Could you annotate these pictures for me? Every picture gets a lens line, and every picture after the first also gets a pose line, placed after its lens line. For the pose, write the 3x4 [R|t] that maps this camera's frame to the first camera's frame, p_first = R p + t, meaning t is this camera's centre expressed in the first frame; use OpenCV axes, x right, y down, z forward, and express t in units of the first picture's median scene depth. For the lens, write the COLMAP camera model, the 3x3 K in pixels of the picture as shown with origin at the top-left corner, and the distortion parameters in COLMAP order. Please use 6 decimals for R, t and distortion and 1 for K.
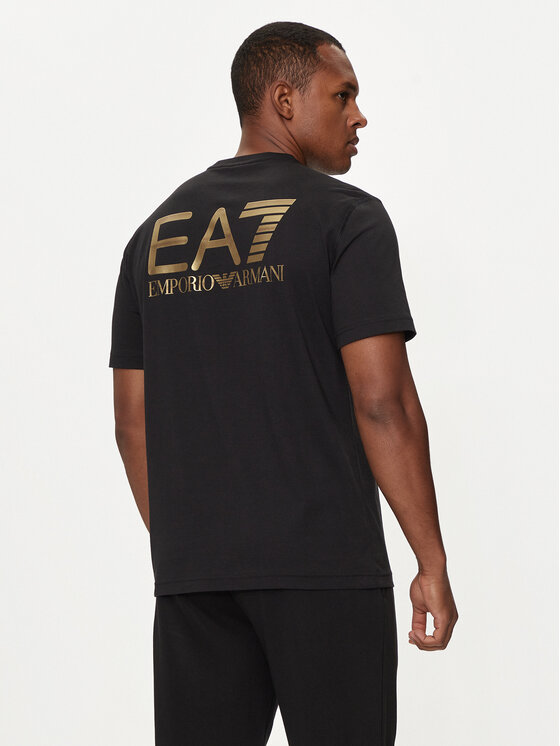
lens RADIAL K [[1591.4, 0, 282.8], [0, 1591.4, 374.2], [0, 0, 1]] dist [-0.560018, 0.000000]
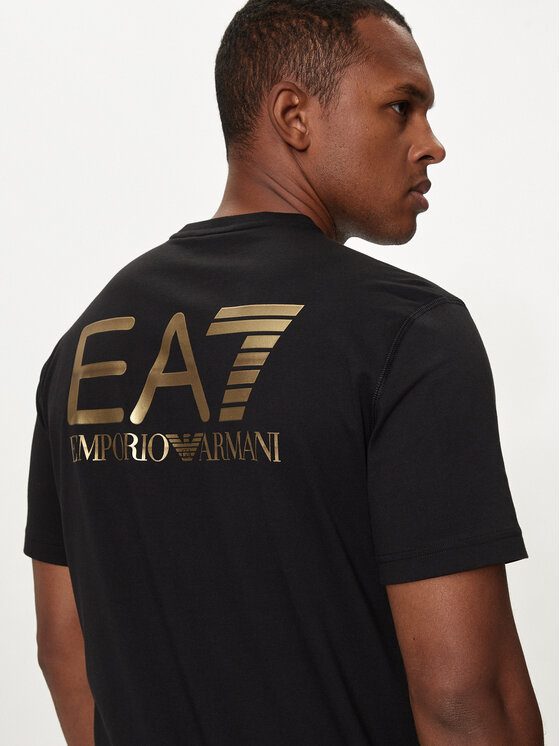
lens RADIAL K [[1576.5, 0, 278.5], [0, 1576.5, 371.4], [0, 0, 1]] dist [-0.390193, 0.000000]
pose [[0.997168, -0.002506, -0.075166, 0.037267], [0.001734, 0.999945, -0.010341, -0.078074], [0.075188, 0.010181, 0.997117, 0.442399]]
